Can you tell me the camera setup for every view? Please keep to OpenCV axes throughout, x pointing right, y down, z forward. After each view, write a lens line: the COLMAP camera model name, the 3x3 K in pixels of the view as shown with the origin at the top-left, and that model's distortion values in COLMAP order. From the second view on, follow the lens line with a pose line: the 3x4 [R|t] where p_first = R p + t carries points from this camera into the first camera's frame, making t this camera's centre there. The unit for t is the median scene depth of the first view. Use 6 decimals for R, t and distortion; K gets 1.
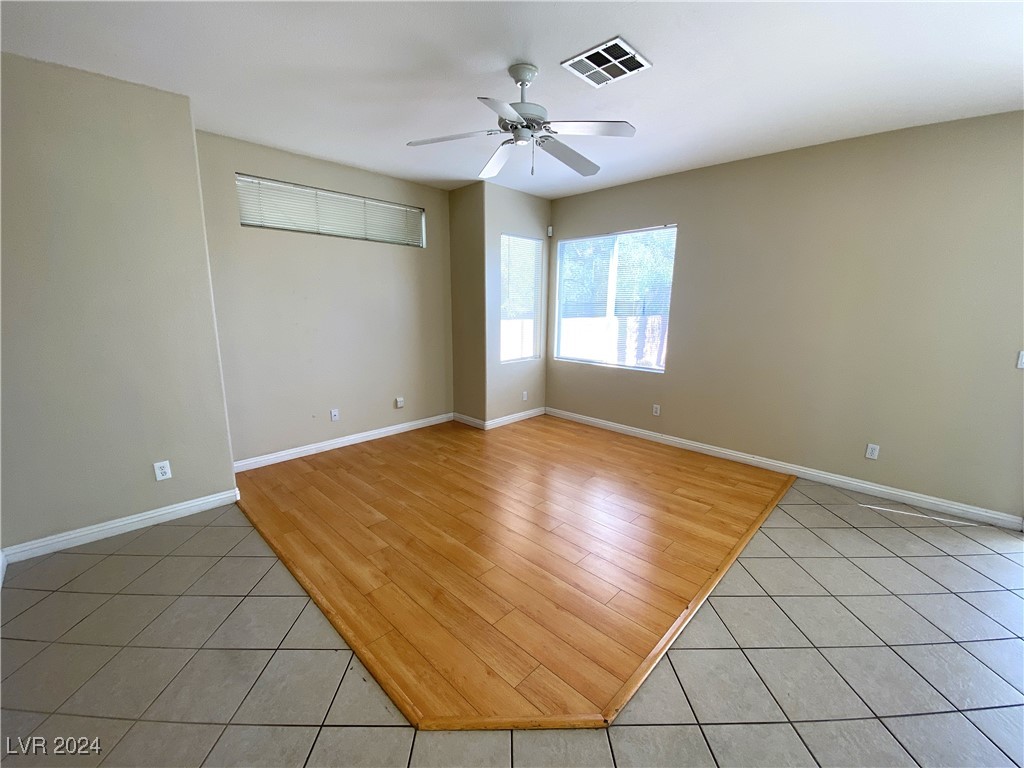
lens RADIAL K [[419.1, 0, 514.9], [0, 419.1, 384.0], [0, 0, 1]] dist [-0.001200, -0.003901]
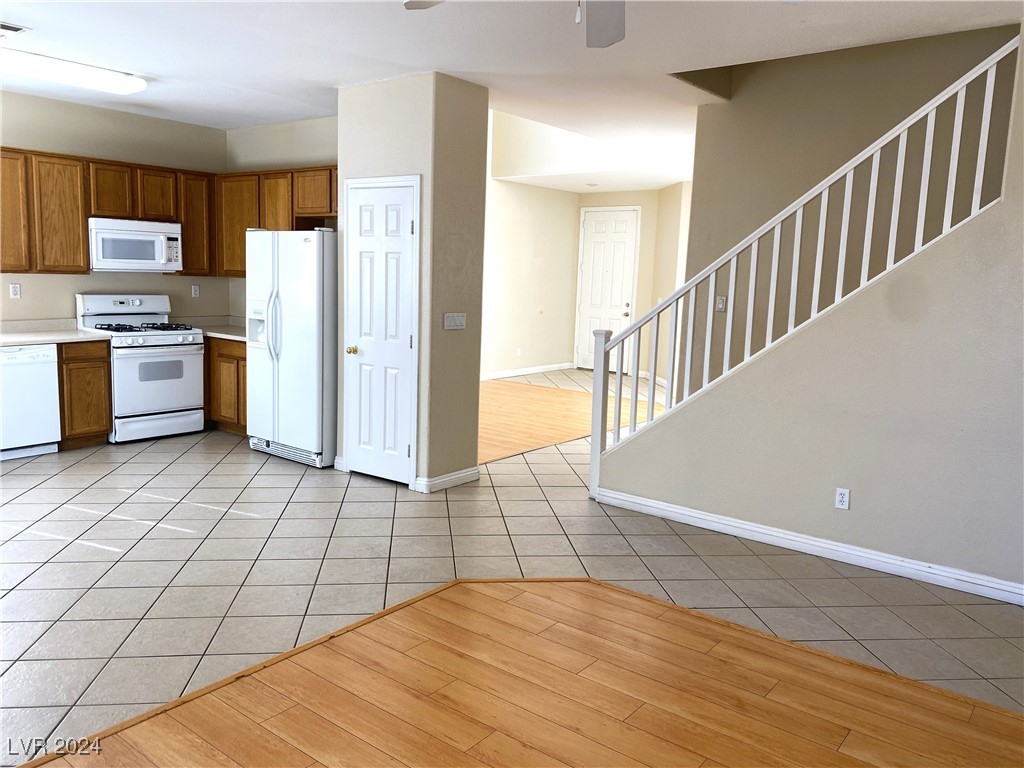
lens RADIAL K [[775.1, 0, 511.2], [0, 775.1, 374.1], [0, 0, 1]] dist [0.047583, -0.046822]
pose [[-0.994442, -0.034087, -0.099619, 0.138026], [-0.064263, 0.945973, 0.317812, -0.282549], [0.083403, 0.322447, -0.942906, 1.405874]]
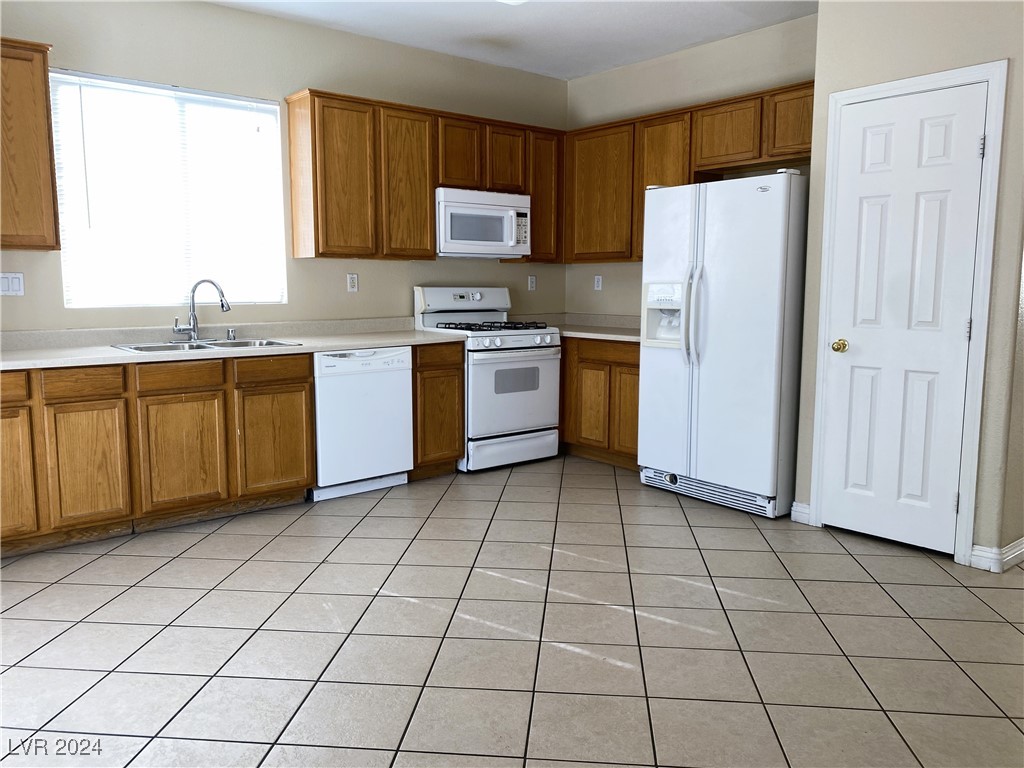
lens RADIAL K [[775.1, 0, 521.1], [0, 775.1, 381.6], [0, 0, 1]] dist [0.047583, -0.046822]
pose [[-0.993453, -0.030044, 0.110219, 0.635838], [0.006425, 0.948578, 0.316477, -0.093176], [-0.114059, 0.315113, -0.942175, 0.922268]]
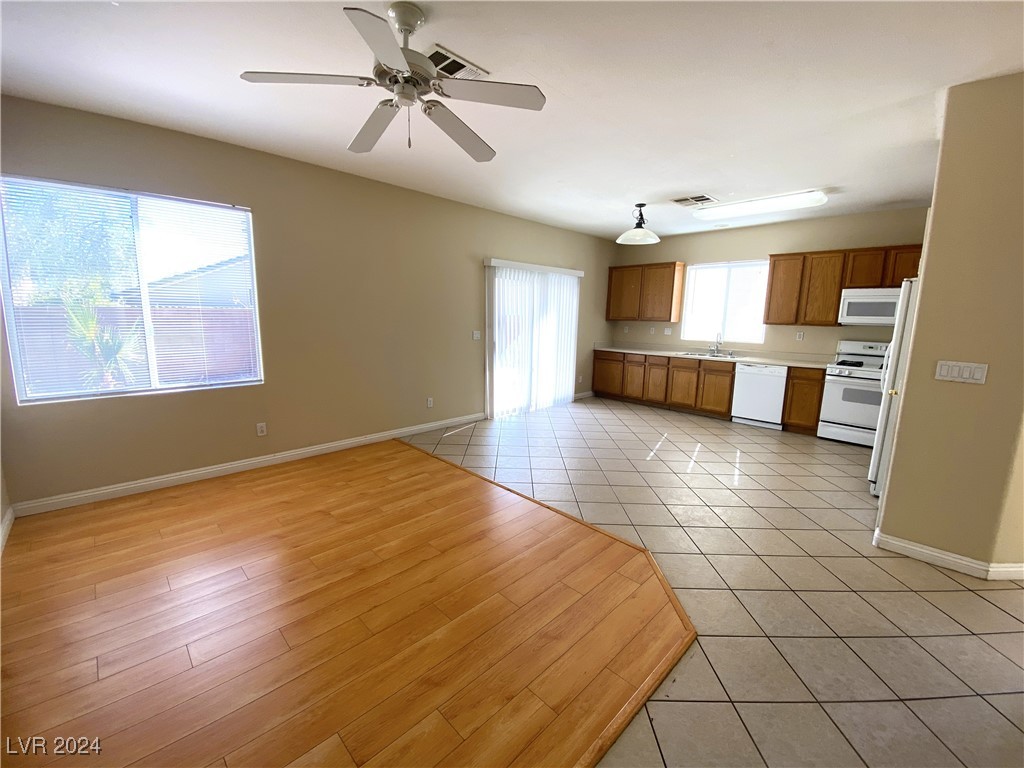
lens RADIAL K [[419.1, 0, 513.9], [0, 419.1, 379.6], [0, 0, 1]] dist [-0.001200, -0.003901]
pose [[0.018605, -0.167630, 0.985674, -0.603931], [0.171924, 0.971697, 0.162008, -0.108507], [-0.984934, 0.166447, 0.046898, 0.593109]]
